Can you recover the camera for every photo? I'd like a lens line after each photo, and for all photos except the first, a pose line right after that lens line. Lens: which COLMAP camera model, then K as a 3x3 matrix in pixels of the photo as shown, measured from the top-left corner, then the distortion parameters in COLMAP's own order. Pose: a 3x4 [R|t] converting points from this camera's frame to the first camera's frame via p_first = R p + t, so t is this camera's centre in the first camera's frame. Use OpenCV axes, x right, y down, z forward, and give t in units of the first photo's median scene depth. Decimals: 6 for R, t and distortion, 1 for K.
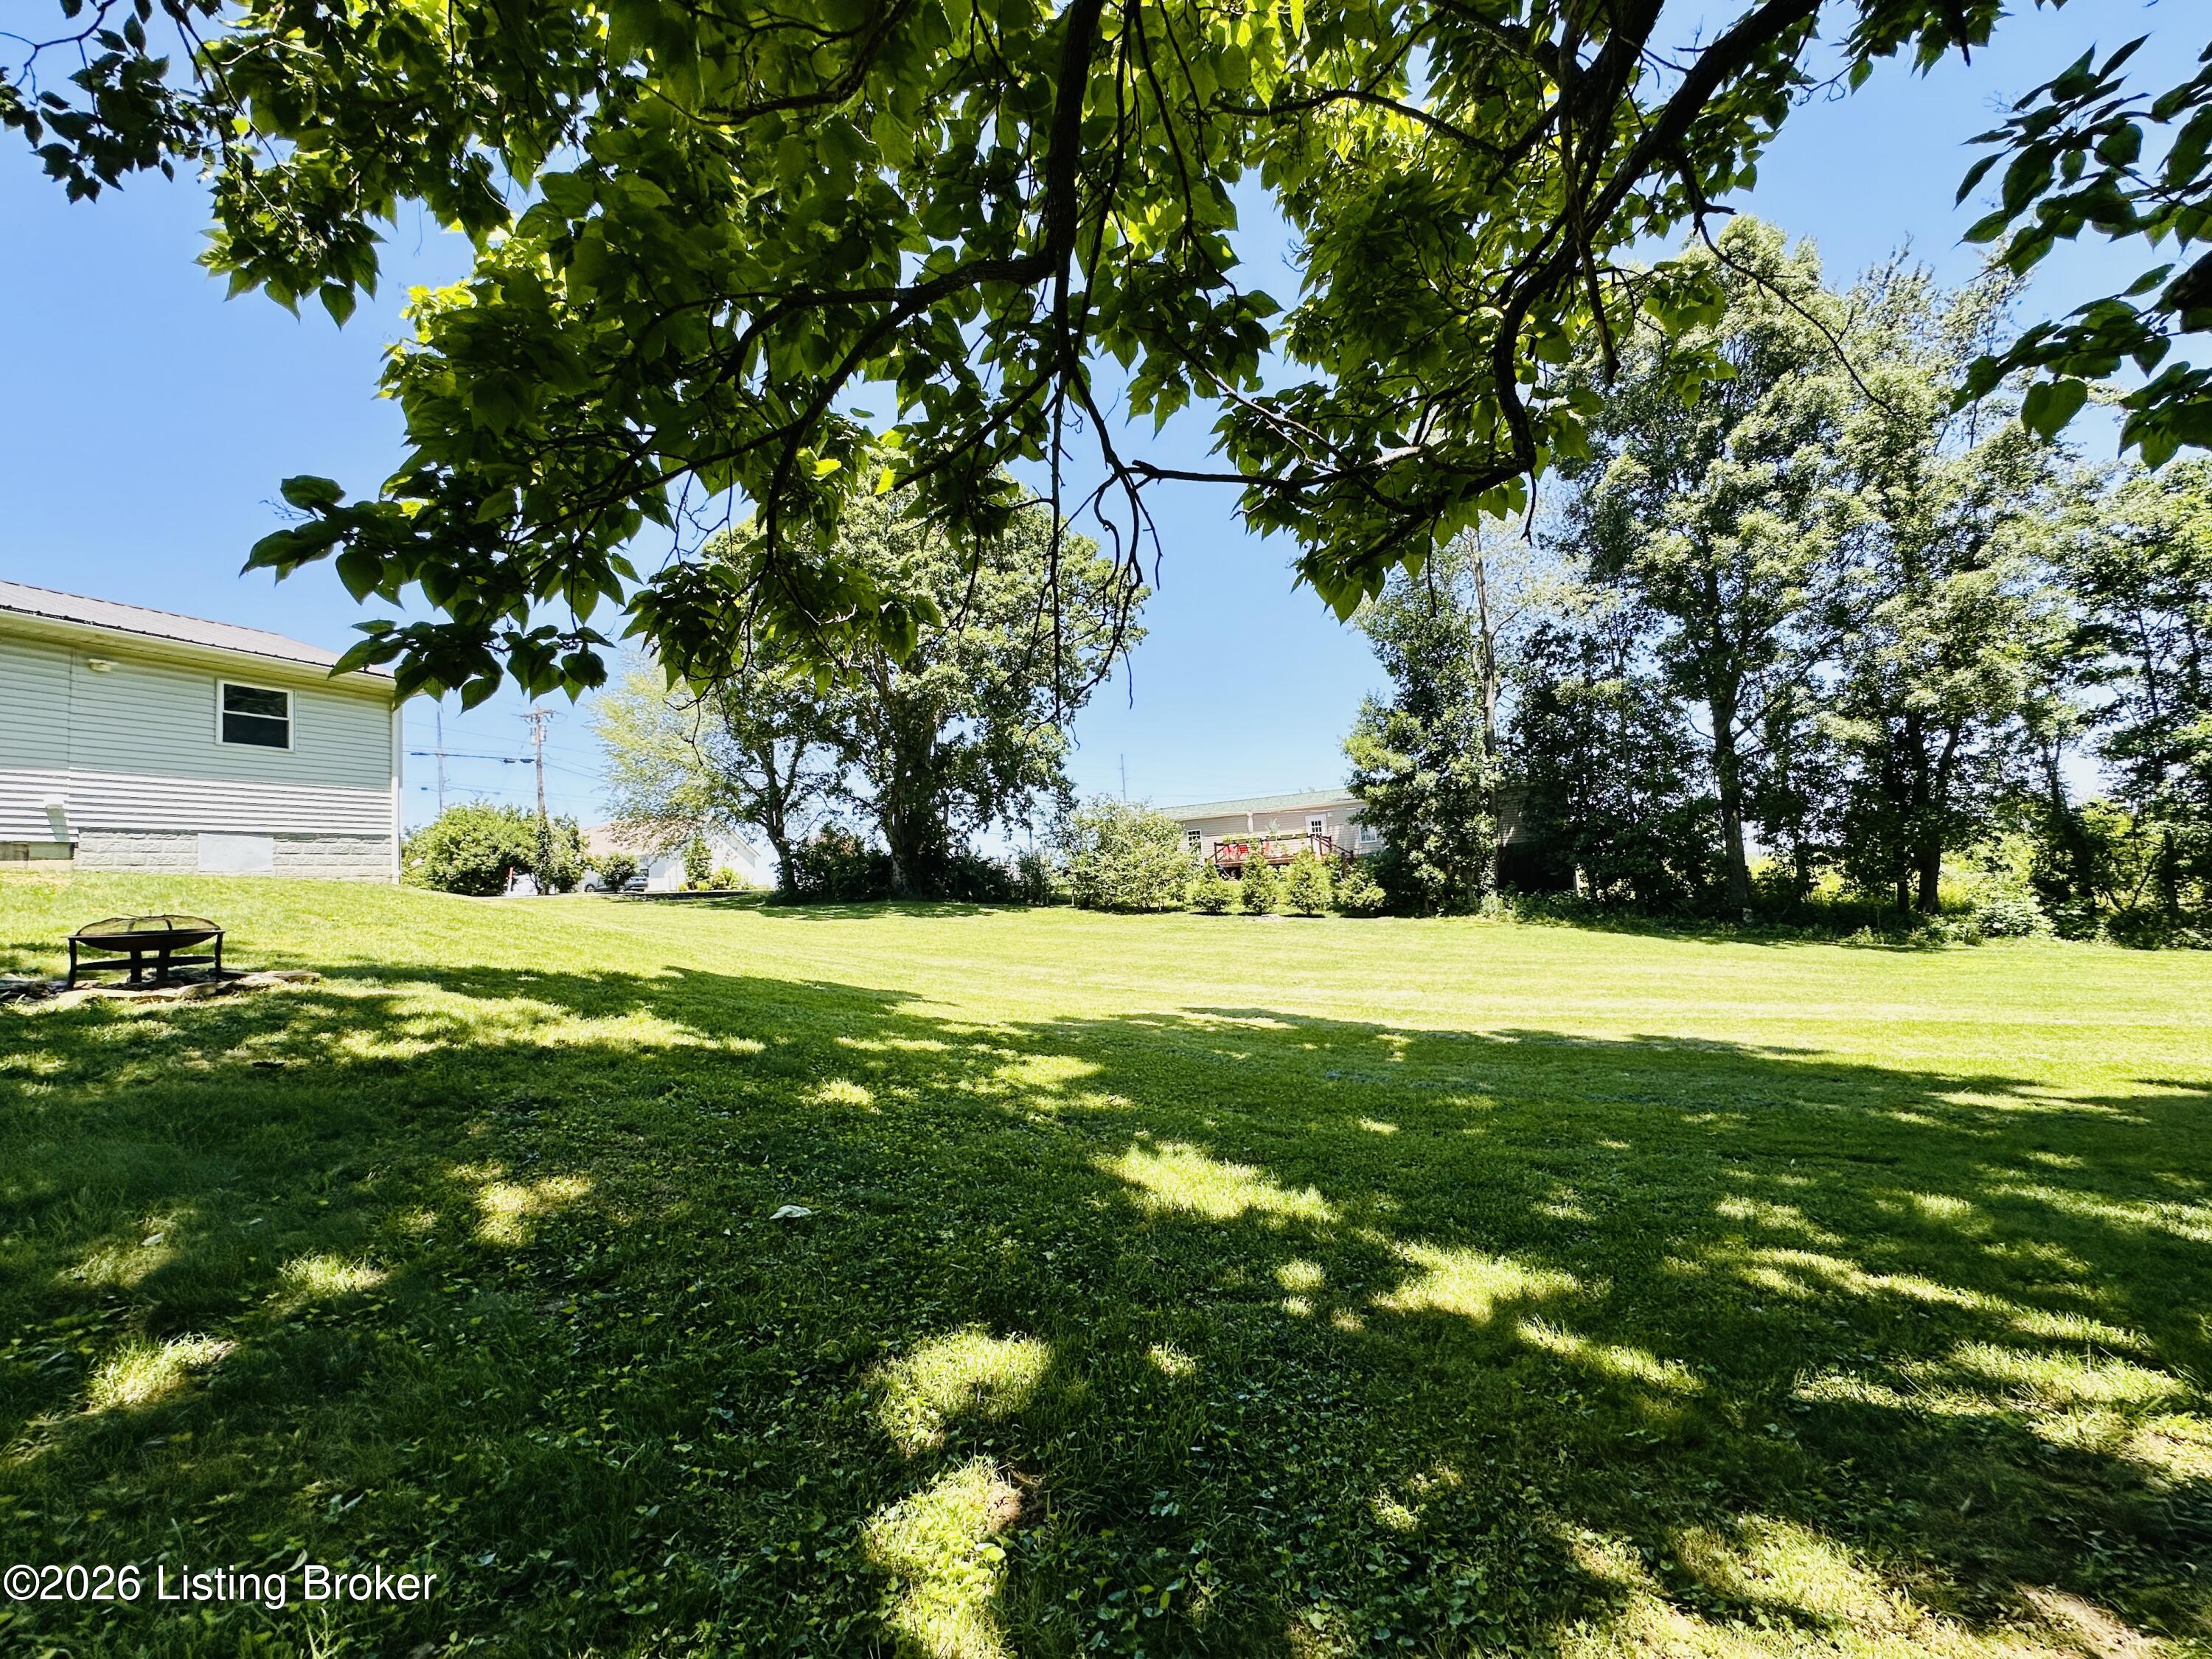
lens RADIAL K [[879.7, 0, 1098.2], [0, 879.7, 821.3], [0, 0, 1]] dist [-0.004964, 0.000896]
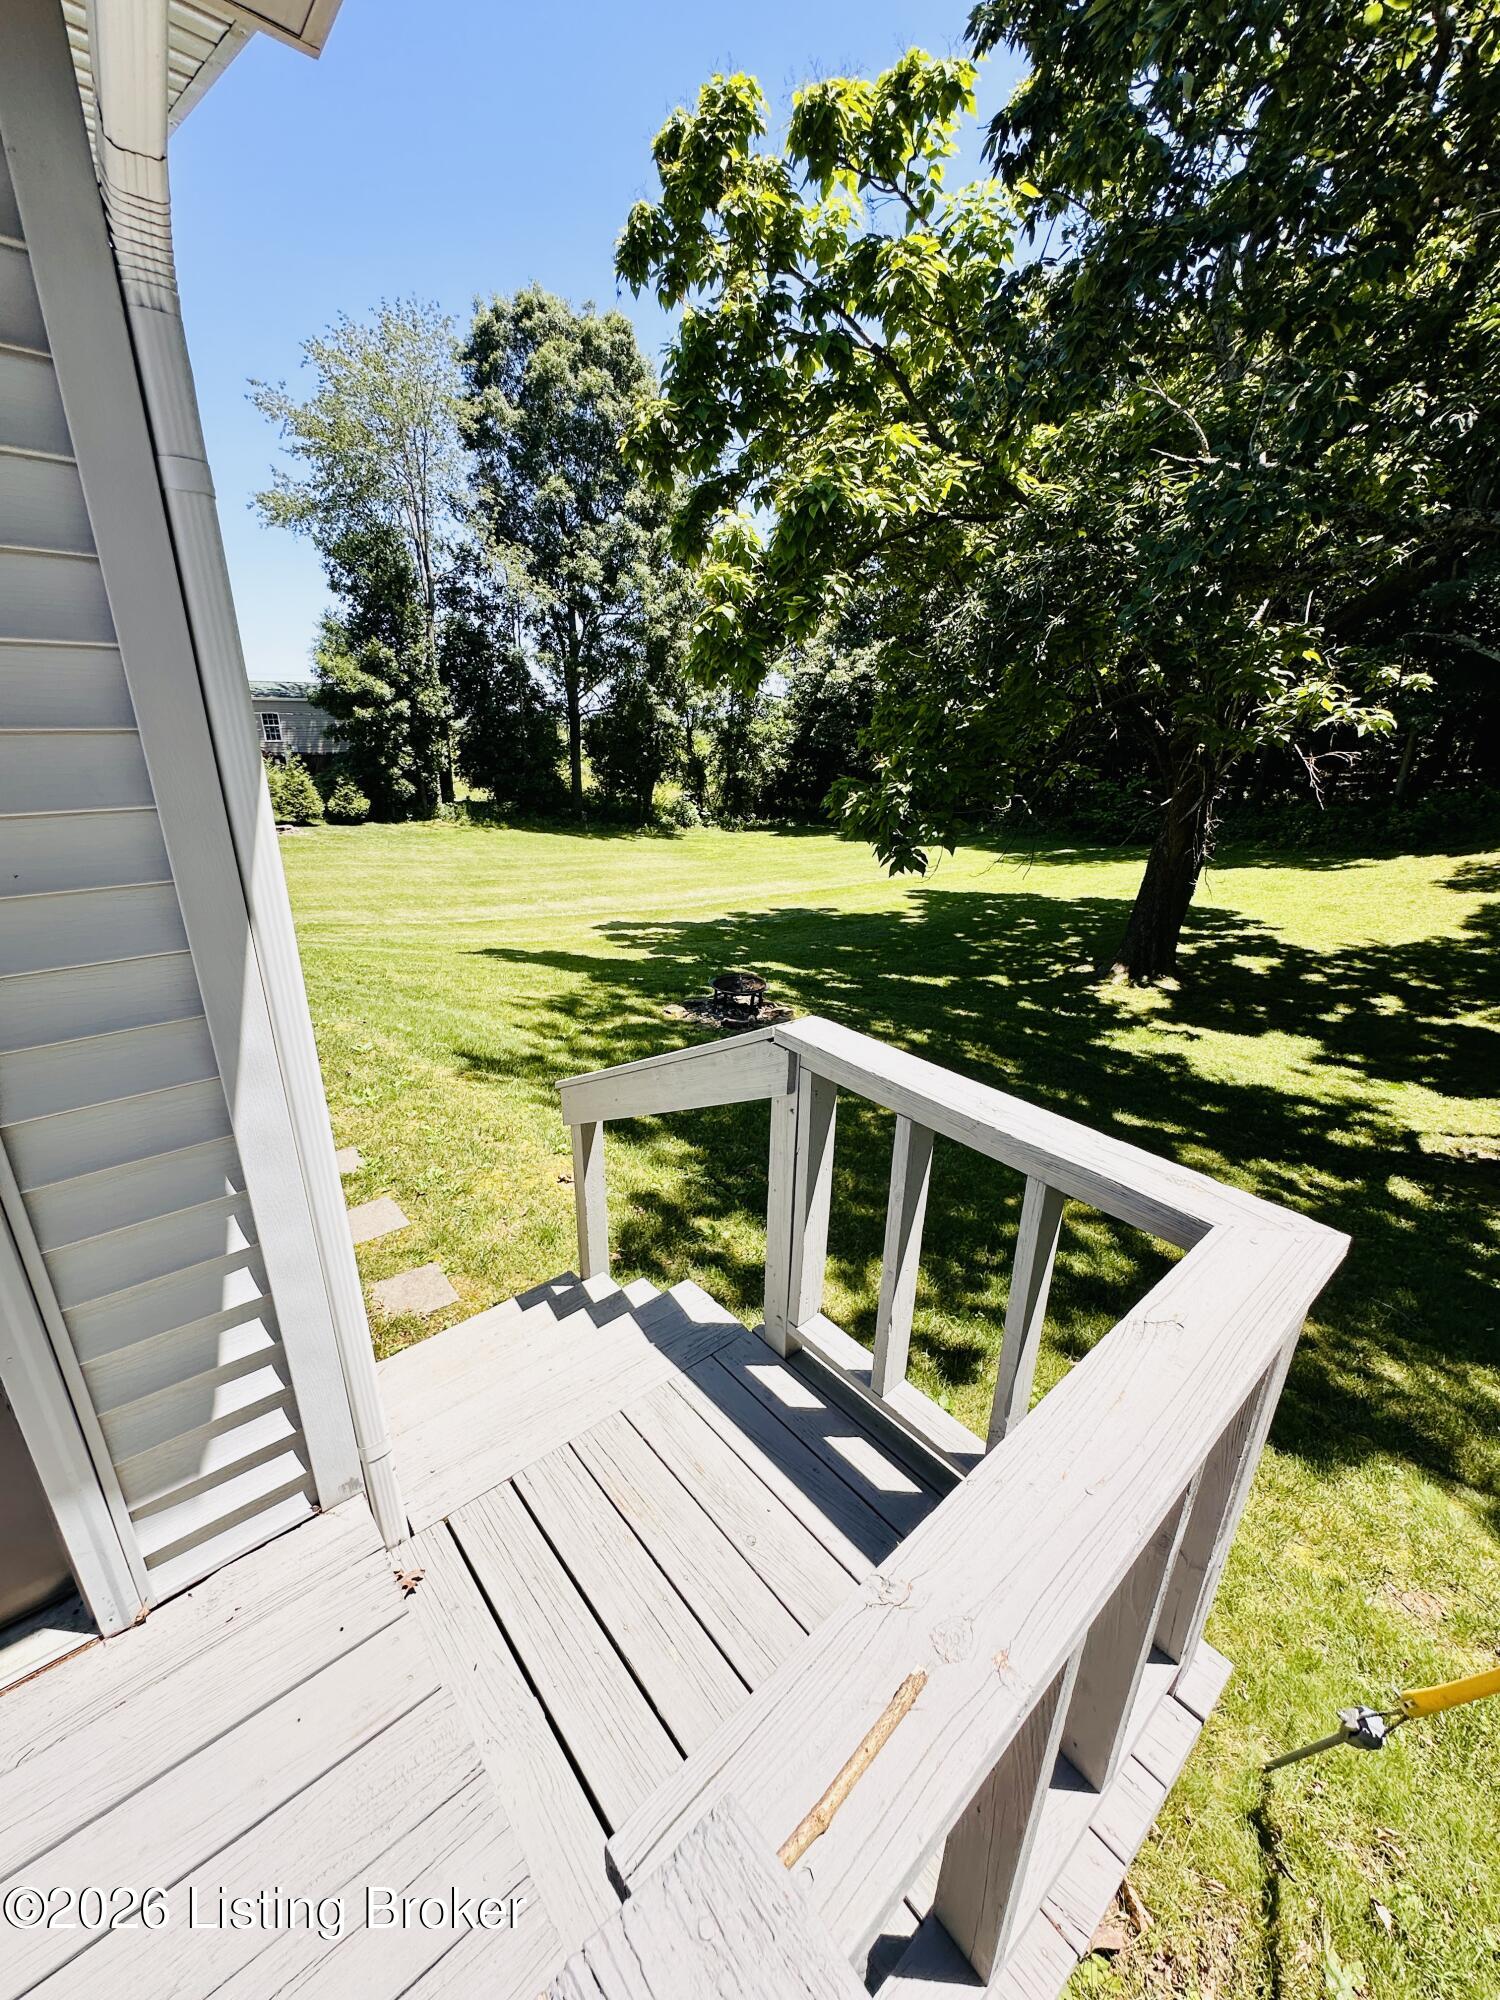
lens RADIAL K [[795.4, 0, 746.6], [0, 795.4, 991.4], [0, 0, 1]] dist [-0.004964, 0.000896]
pose [[0.455268, -0.223053, 0.861962, -0.430430], [-0.112027, 0.946067, 0.303987, -0.061985], [-0.883278, -0.234958, 0.405726, 0.050798]]
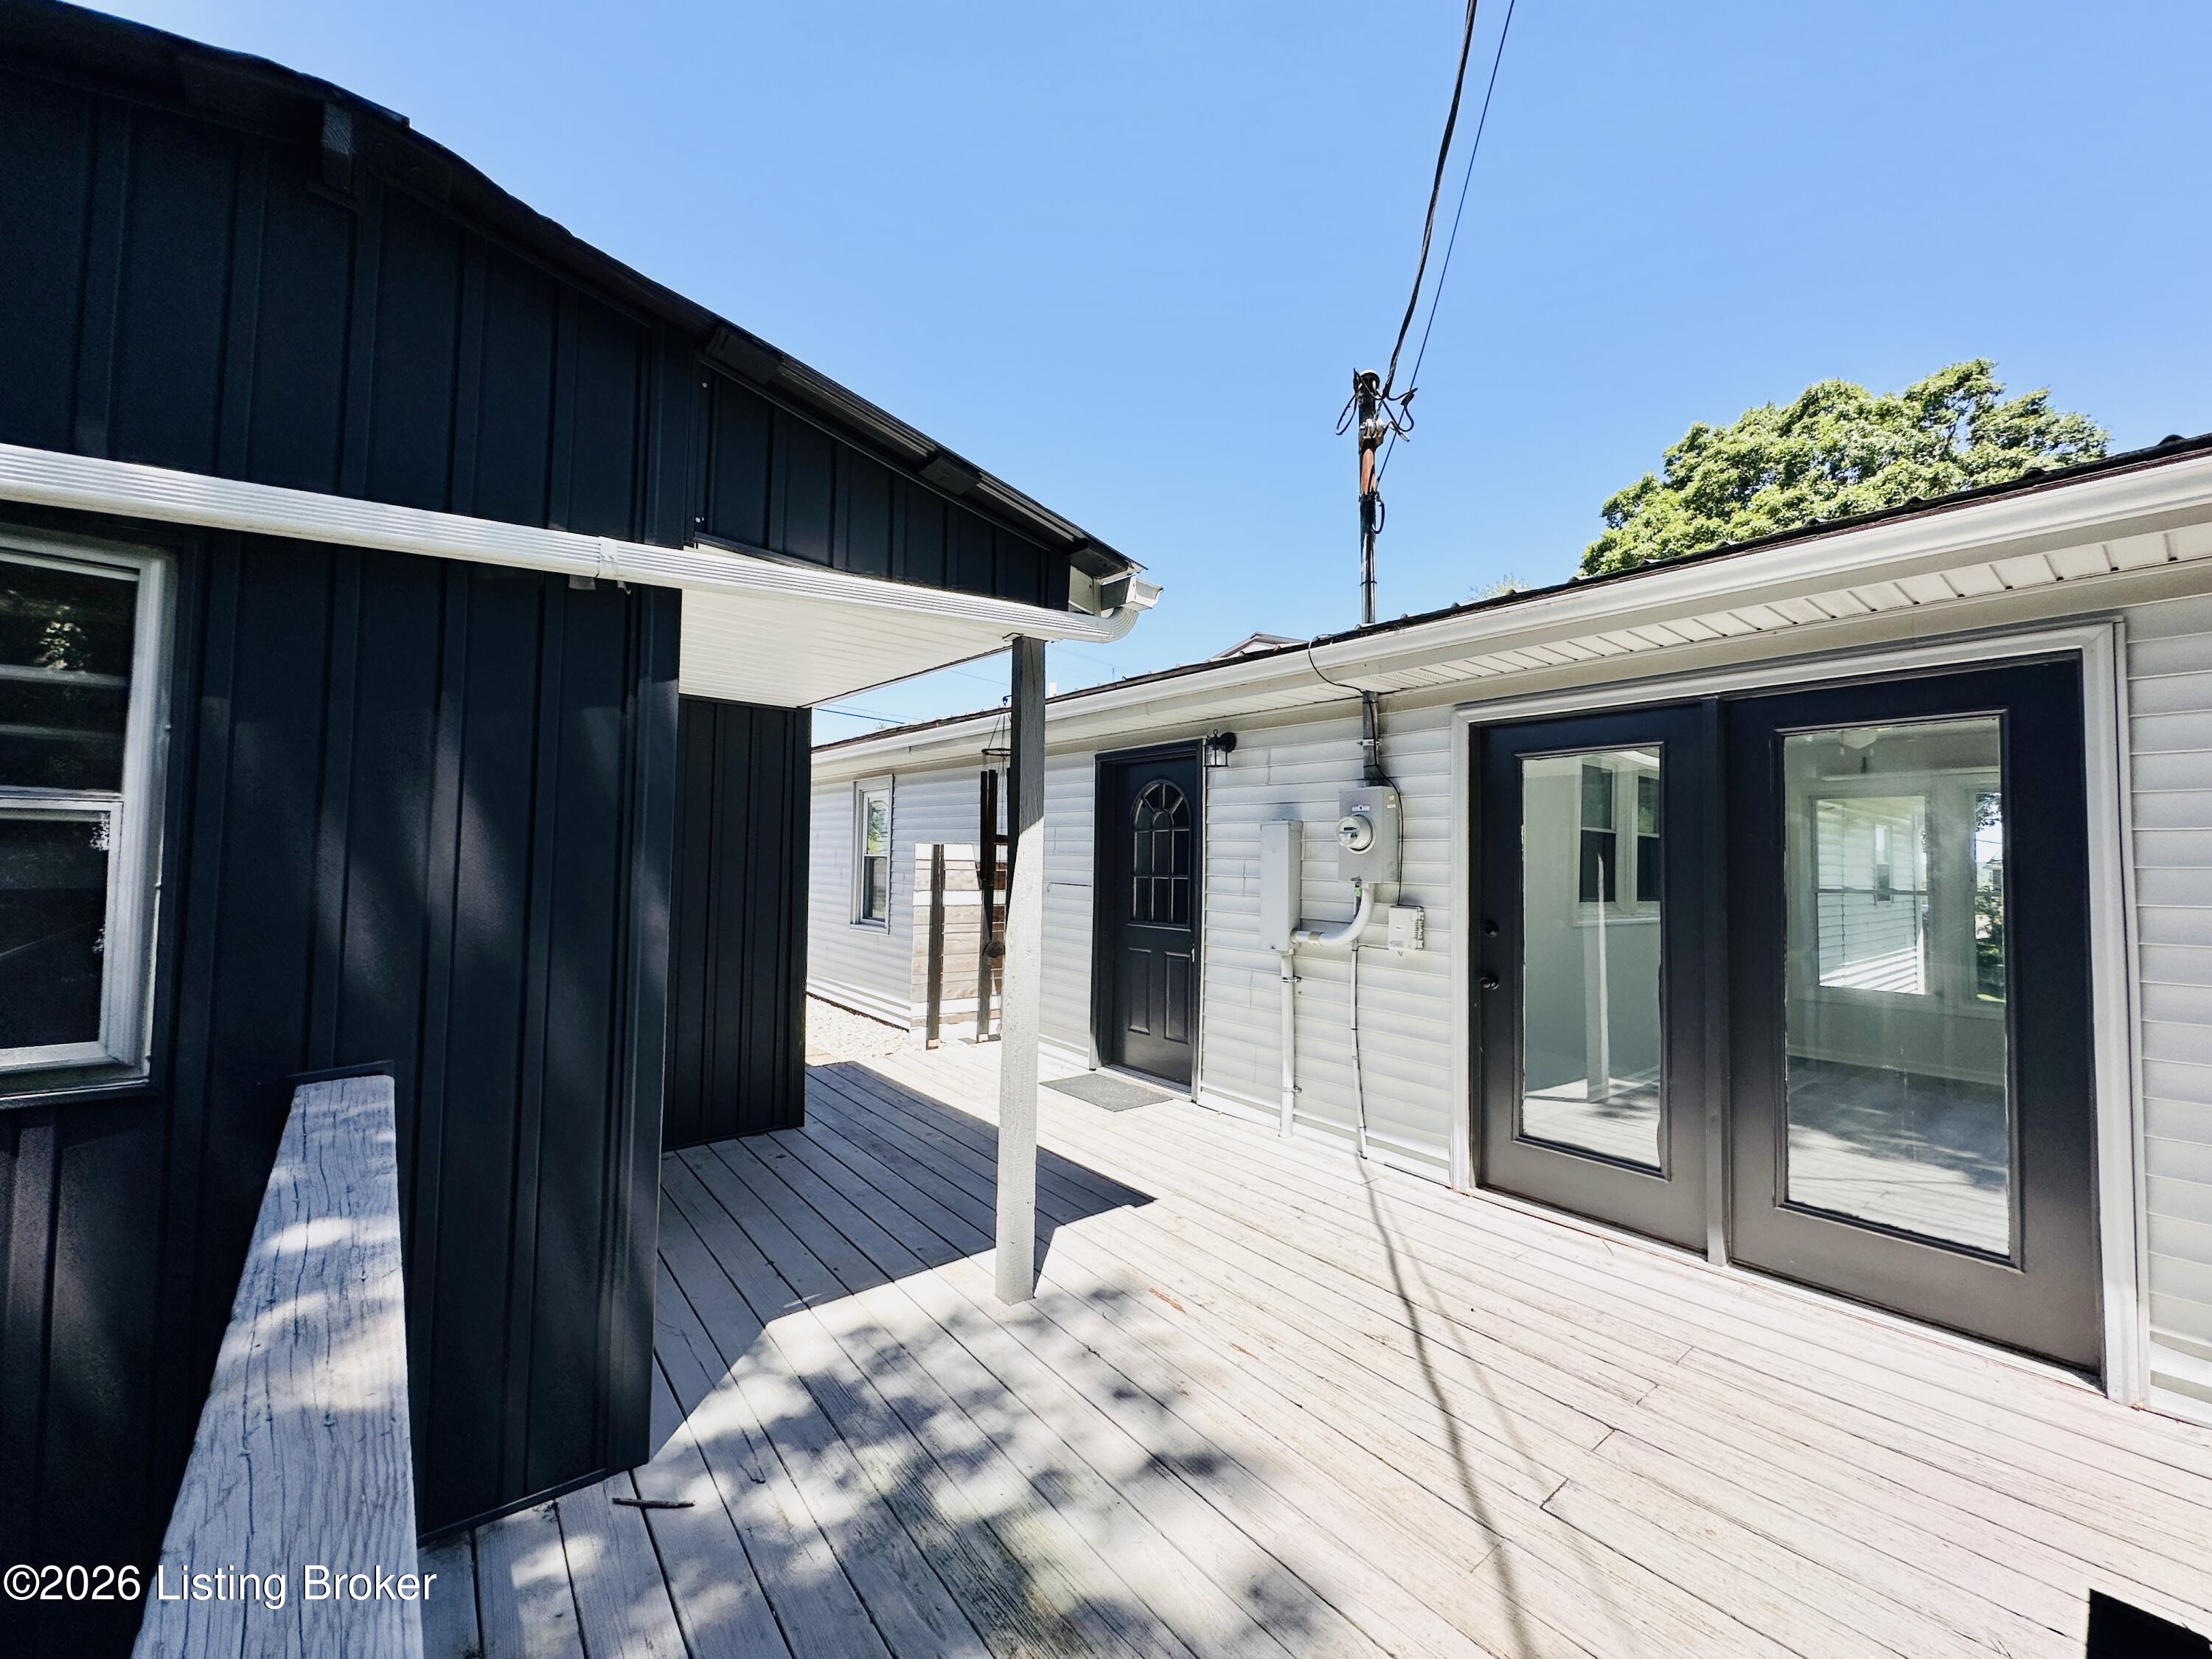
lens RADIAL K [[879.7, 0, 1112.5], [0, 879.7, 825.5], [0, 0, 1]] dist [-0.004964, 0.000896]
pose [[0.875106, 0.062194, -0.479918, -0.460027], [-0.039686, 0.997590, 0.056915, -0.063093], [0.482301, -0.030761, 0.875465, -0.017379]]
